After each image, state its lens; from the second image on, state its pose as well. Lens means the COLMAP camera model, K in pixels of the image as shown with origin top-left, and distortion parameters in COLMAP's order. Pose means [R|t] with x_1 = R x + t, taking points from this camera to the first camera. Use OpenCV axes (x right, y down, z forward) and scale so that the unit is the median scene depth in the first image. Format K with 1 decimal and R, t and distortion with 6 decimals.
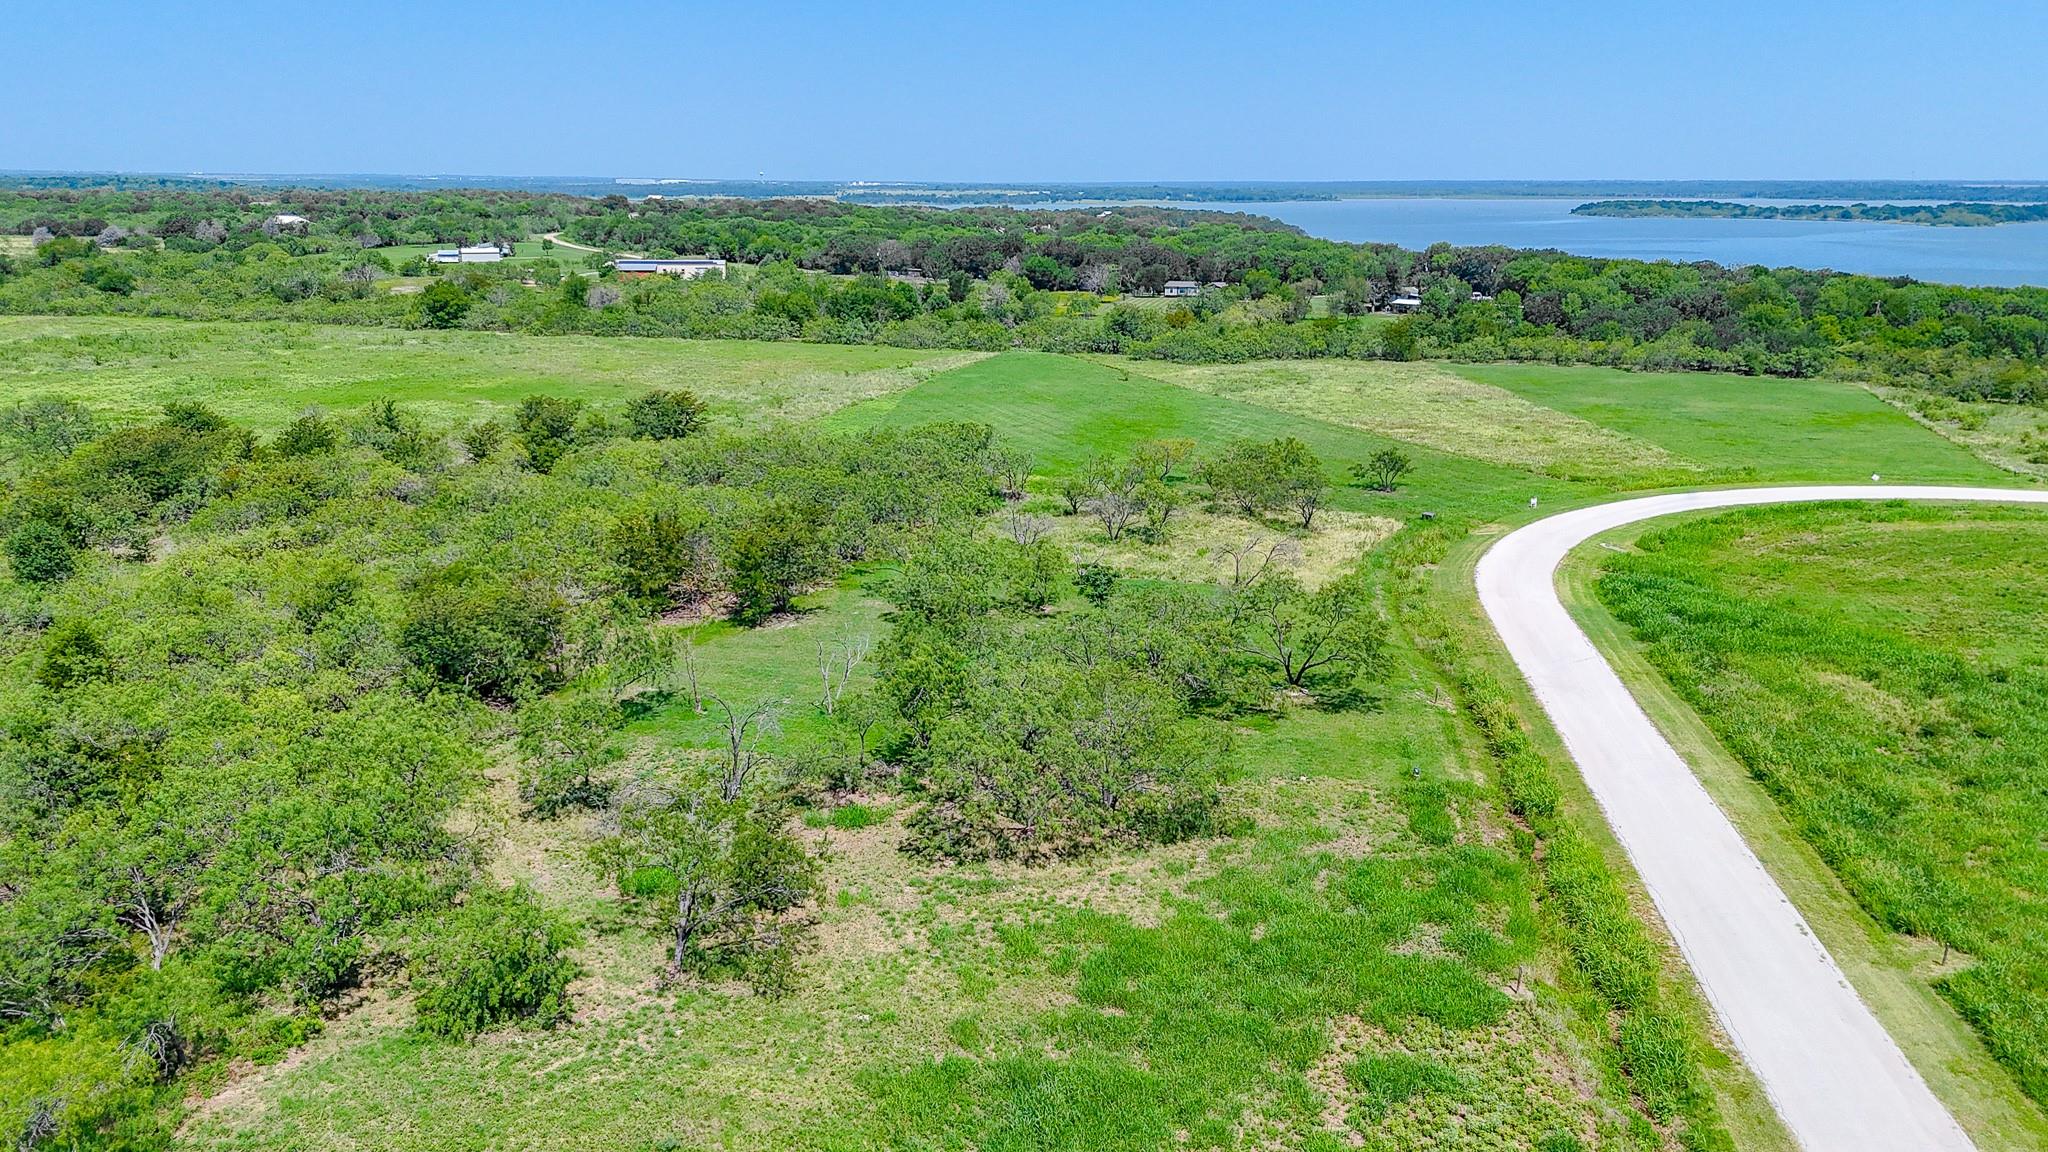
lens RADIAL K [[1486.6, 0, 1010.5], [0, 1486.6, 576.1], [0, 0, 1]] dist [0.095716, -0.125036]
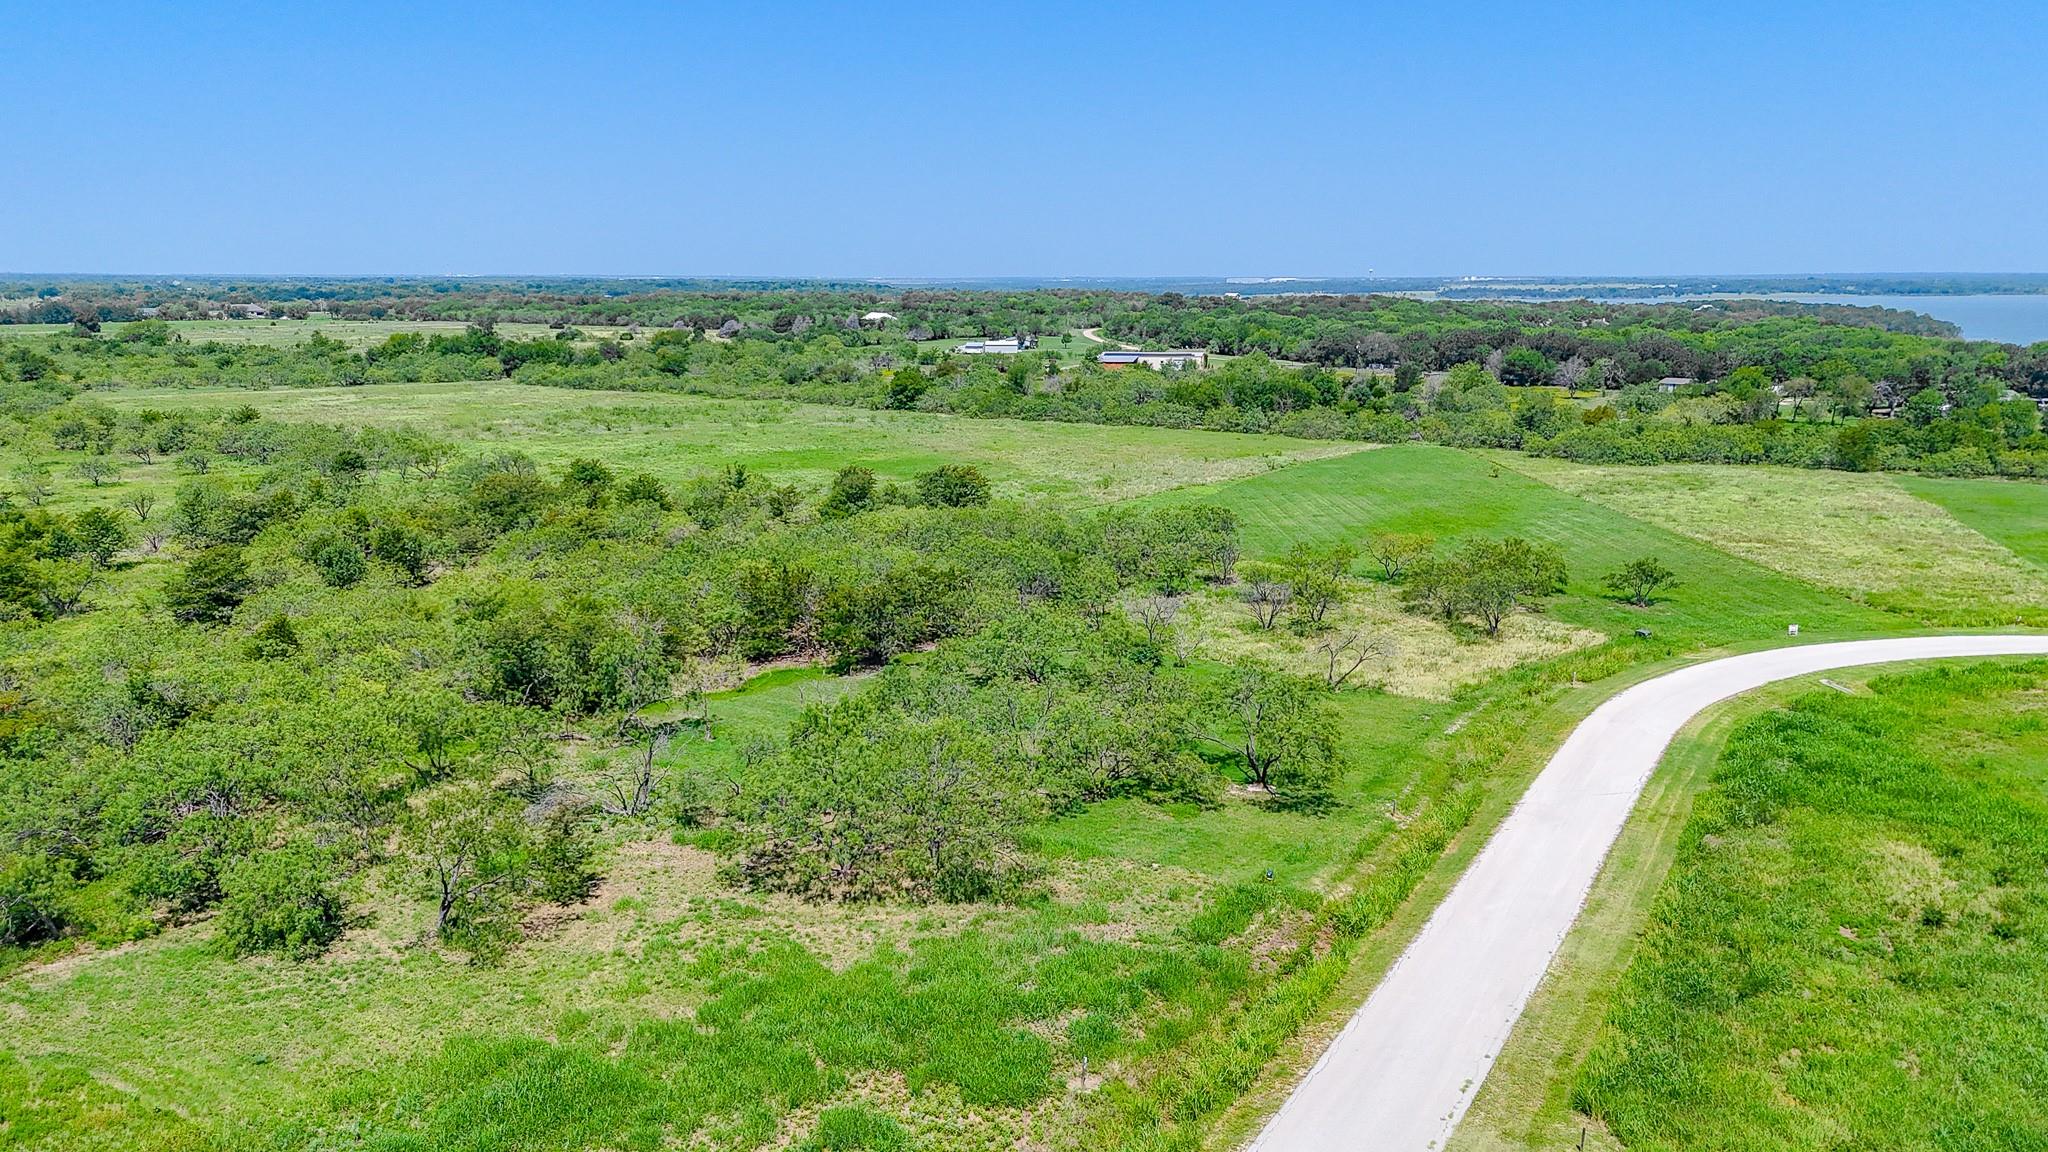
lens RADIAL K [[1486.6, 0, 1010.5], [0, 1486.6, 576.1], [0, 0, 1]] dist [0.095716, -0.125036]
pose [[0.928024, 0.068117, -0.366240, 0.119930], [-0.090477, 0.994917, -0.044215, -0.000158], [0.361366, 0.074169, 0.929469, 0.012739]]
